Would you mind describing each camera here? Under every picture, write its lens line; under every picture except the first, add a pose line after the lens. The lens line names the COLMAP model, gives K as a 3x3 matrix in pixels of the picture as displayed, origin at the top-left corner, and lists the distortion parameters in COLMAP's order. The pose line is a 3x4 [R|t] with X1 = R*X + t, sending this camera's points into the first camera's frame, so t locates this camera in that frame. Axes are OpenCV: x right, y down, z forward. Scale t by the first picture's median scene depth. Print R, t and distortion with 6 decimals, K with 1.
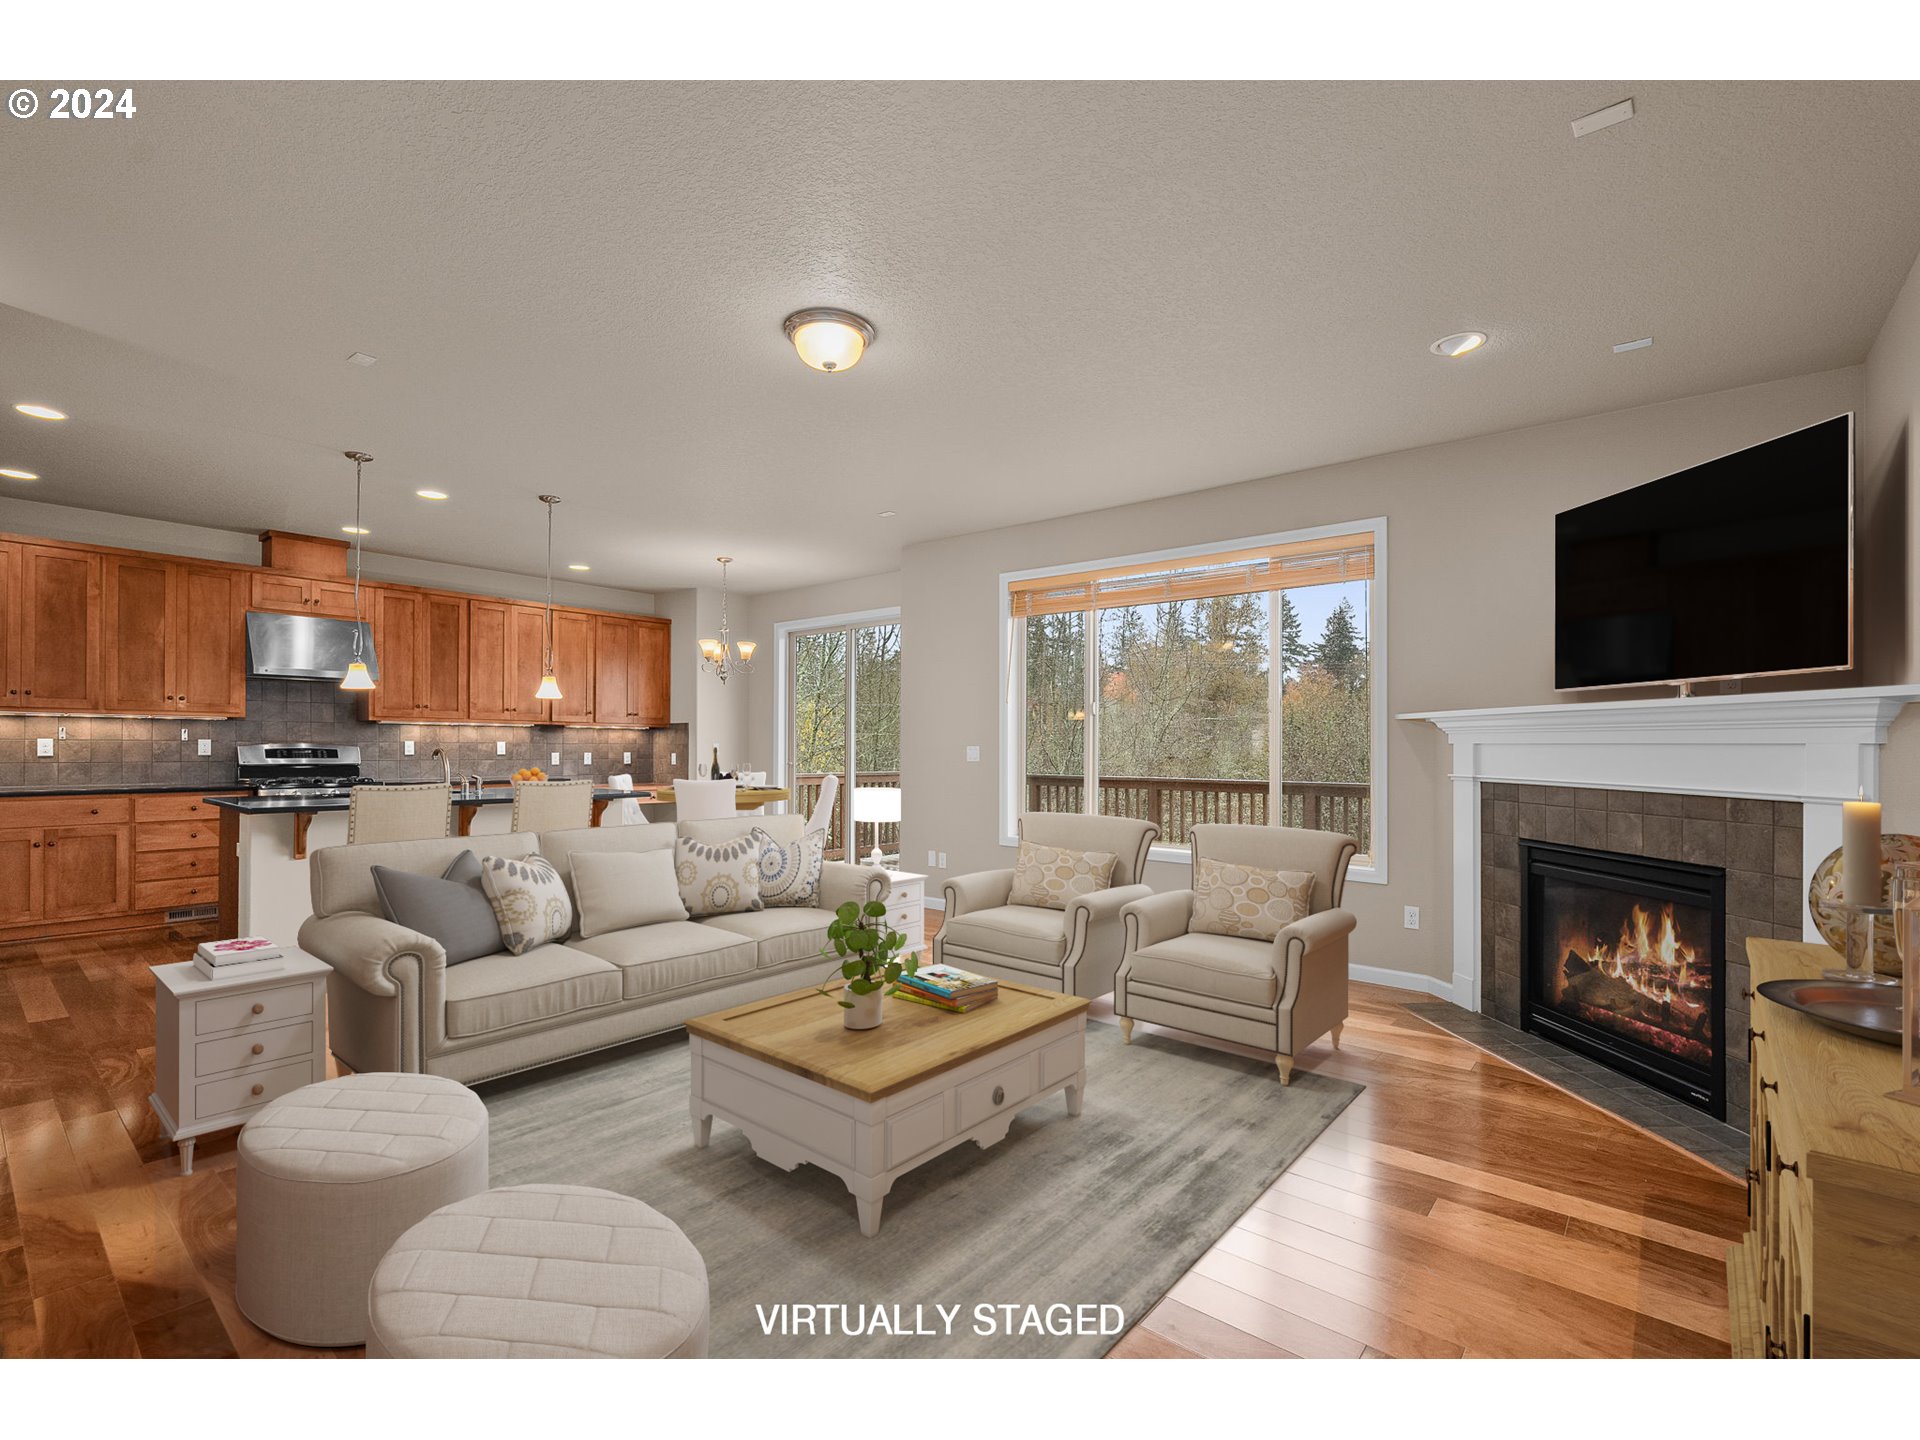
lens RADIAL K [[868.4, 0, 960.4], [0, 868.4, 744.0], [0, 0, 1]] dist [-0.000242, 0.000250]
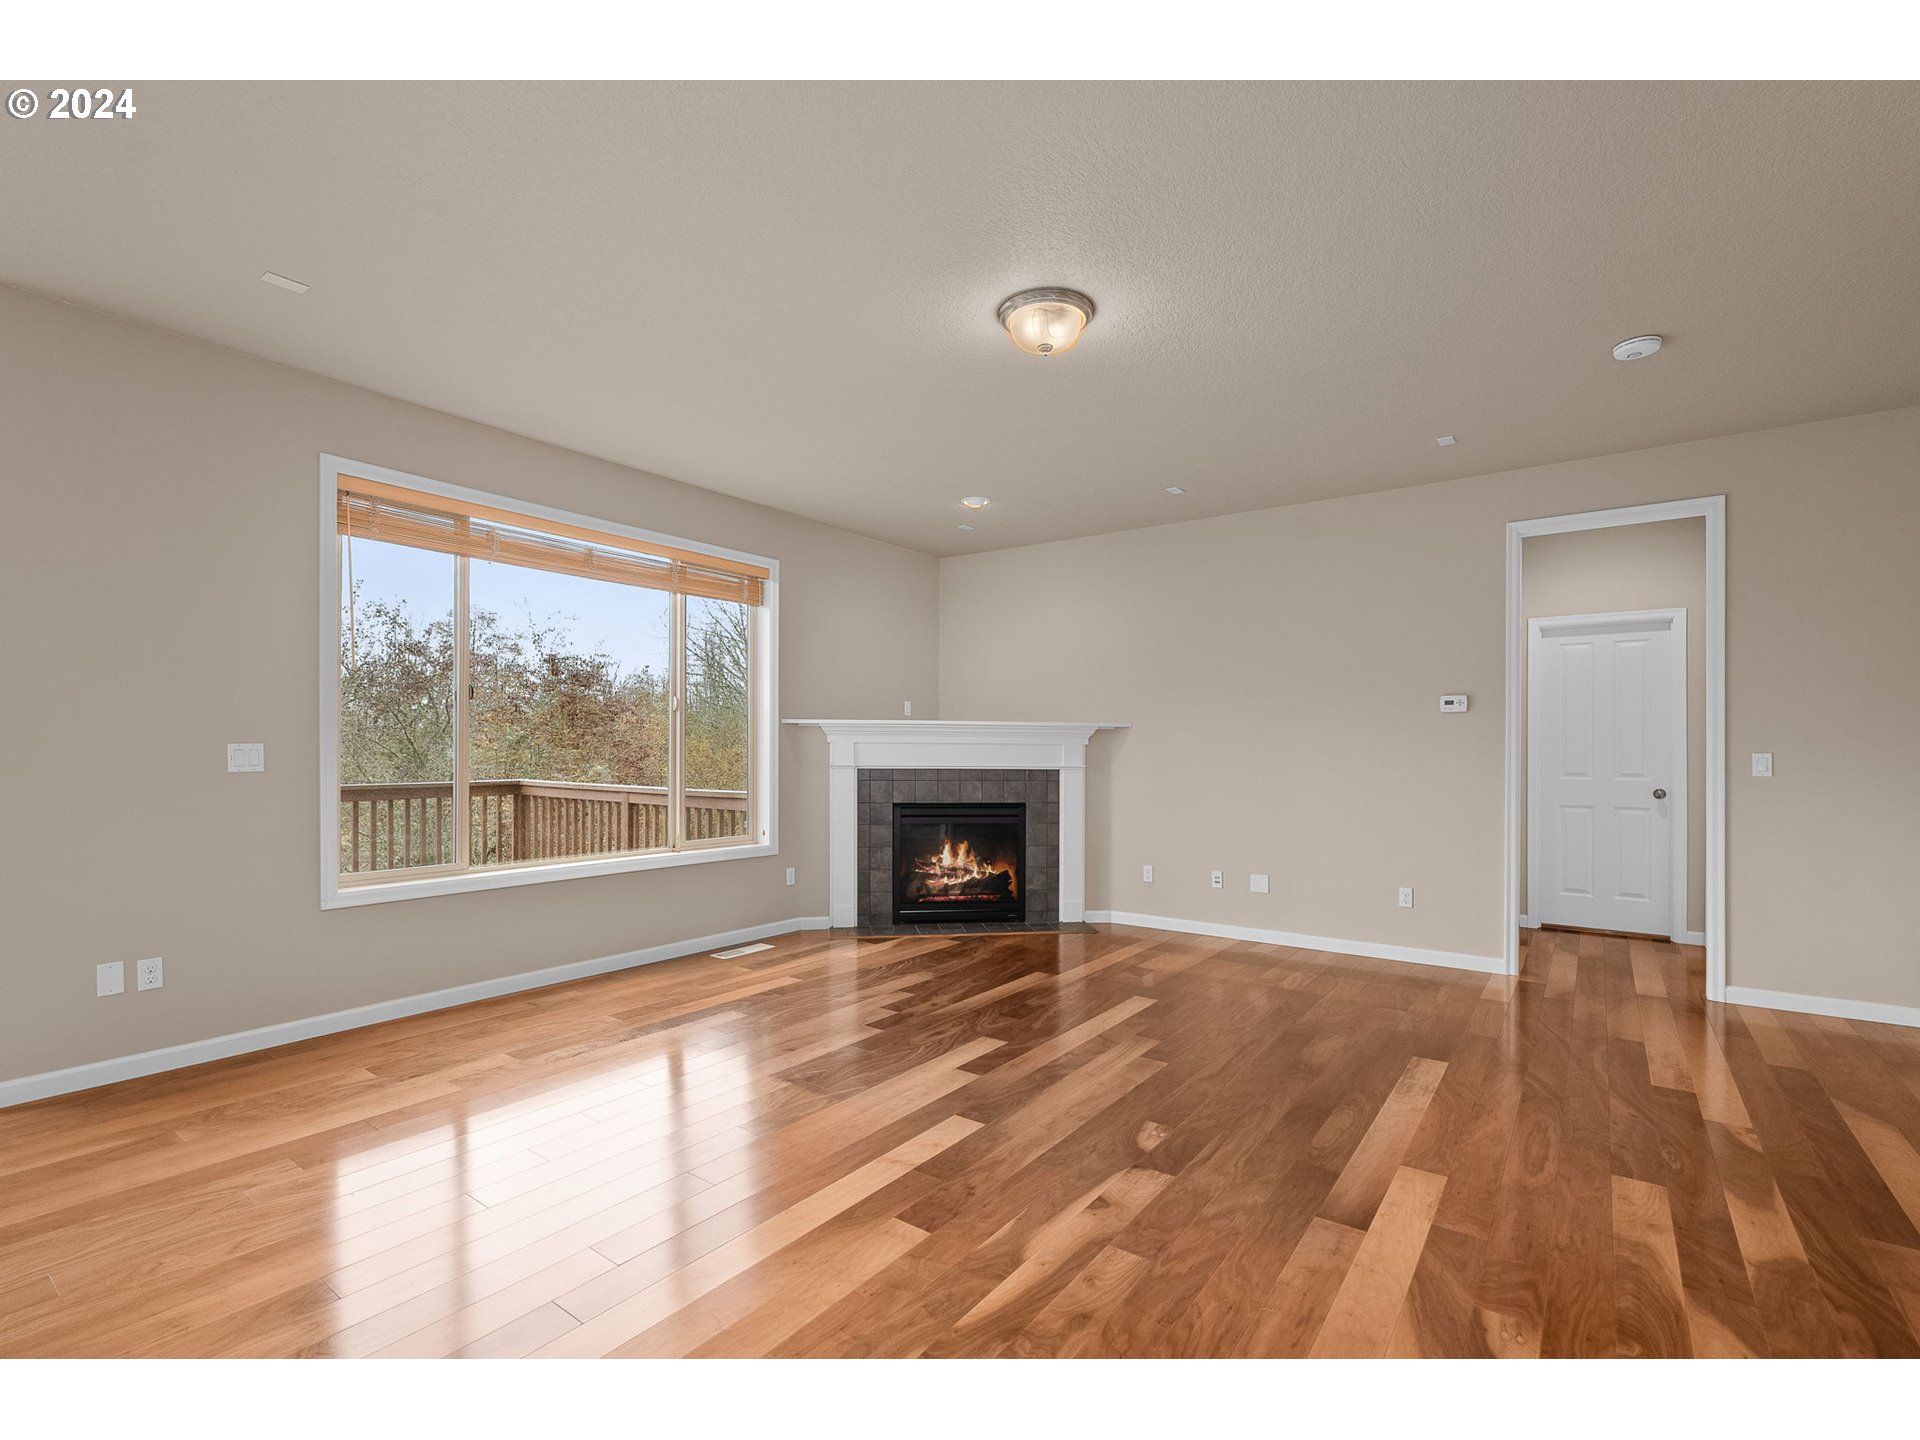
lens RADIAL K [[868.4, 0, 960.4], [0, 868.4, 744.0], [0, 0, 1]] dist [-0.000242, 0.000250]
pose [[-0.065434, -0.003188, 0.997852, -0.593848], [-0.008888, 0.999957, 0.002612, -0.002784], [-0.997817, -0.008698, -0.065459, 0.625303]]
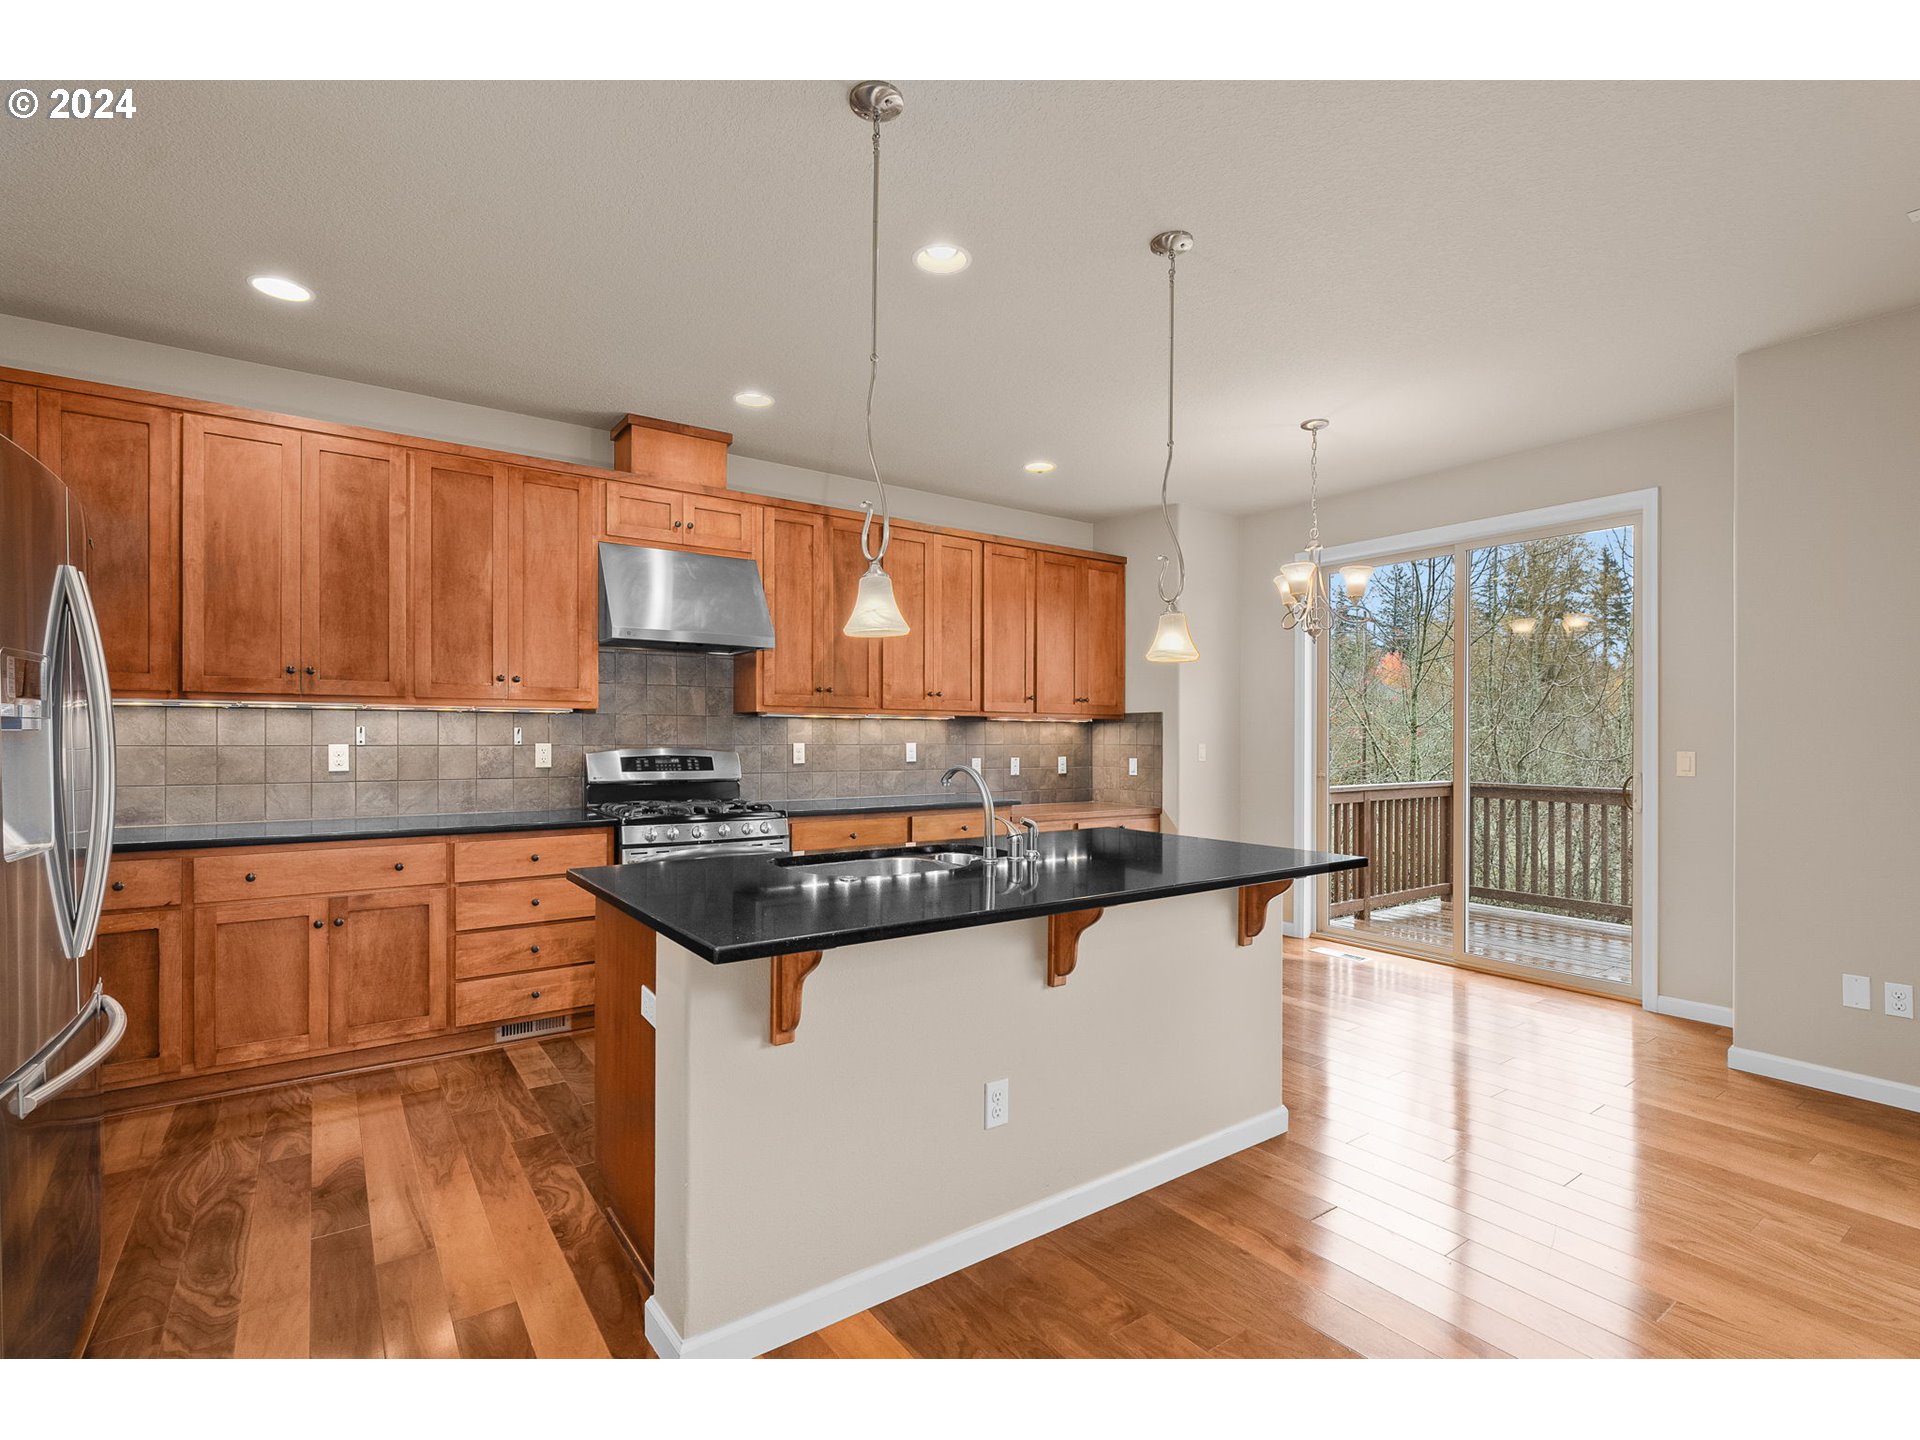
lens RADIAL K [[899.4, 0, 963.1], [0, 899.4, 737.6], [0, 0, 1]] dist [-0.000952, 0.000169]
pose [[0.969139, -0.003103, -0.246496, -0.422658], [0.003754, 0.999991, 0.002172, -0.010381], [0.246487, -0.003031, 0.969141, 0.448989]]
